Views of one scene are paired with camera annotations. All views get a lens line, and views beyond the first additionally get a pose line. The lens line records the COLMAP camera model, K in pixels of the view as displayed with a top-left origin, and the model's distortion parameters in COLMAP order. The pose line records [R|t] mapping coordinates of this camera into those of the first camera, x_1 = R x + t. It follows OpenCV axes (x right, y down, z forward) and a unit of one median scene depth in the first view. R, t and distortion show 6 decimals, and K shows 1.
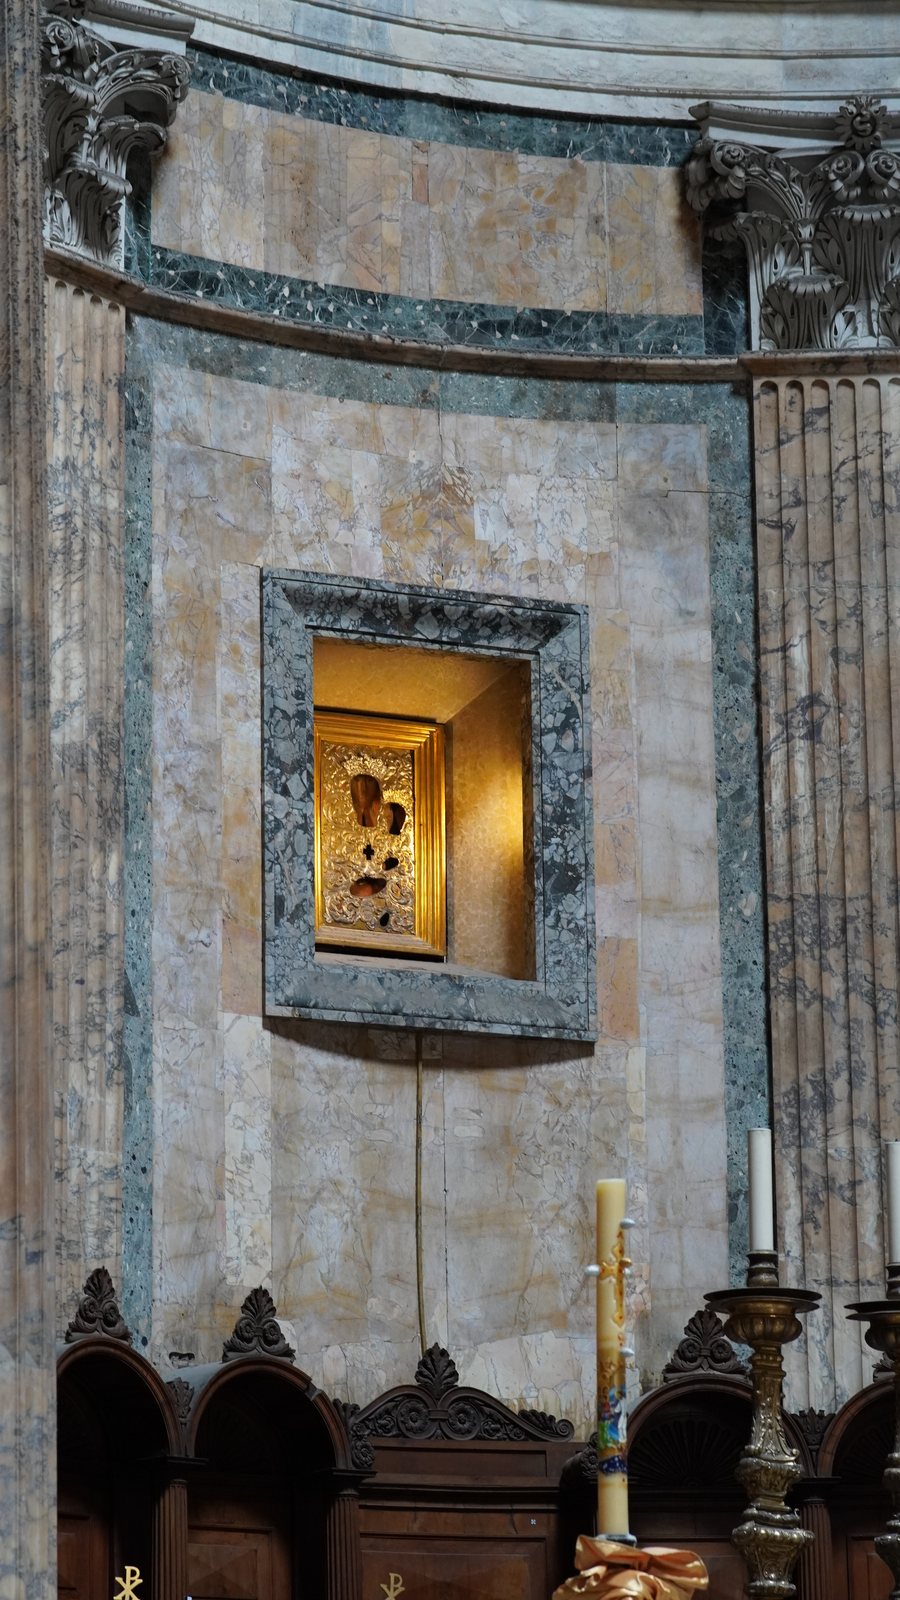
lens RADIAL K [[4801.5, 0, 451.3], [0, 4801.5, 801.8], [0, 0, 1]] dist [0.116620, 0.000000]
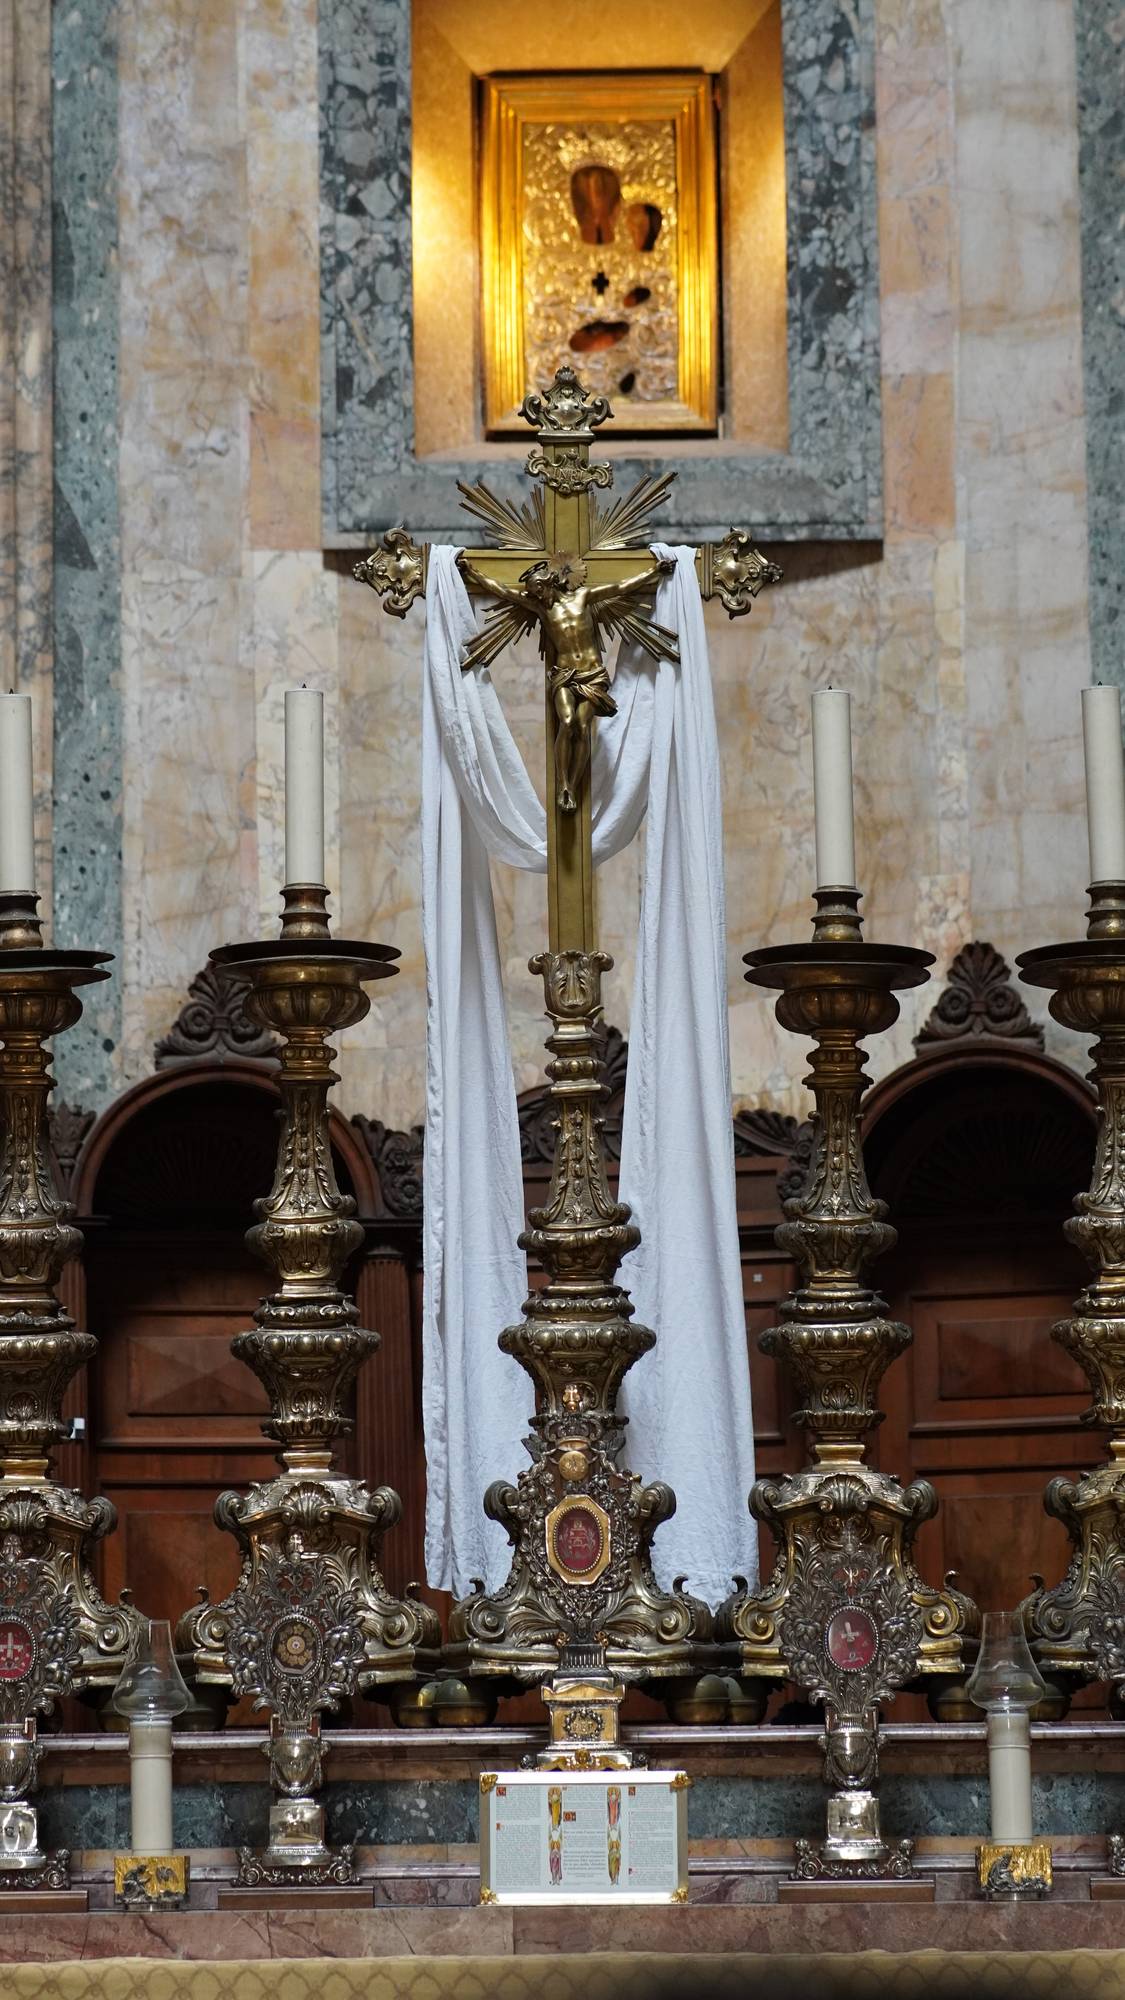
lens RADIAL K [[6001.9, 0, 561.1], [0, 6001.9, 997.4], [0, 0, 1]] dist [0.116620, 0.000000]
pose [[0.897809, -0.060921, -0.436150, 0.345861], [0.110166, 0.989965, 0.088499, 0.035264], [0.426382, -0.127505, 0.895512, 0.252792]]
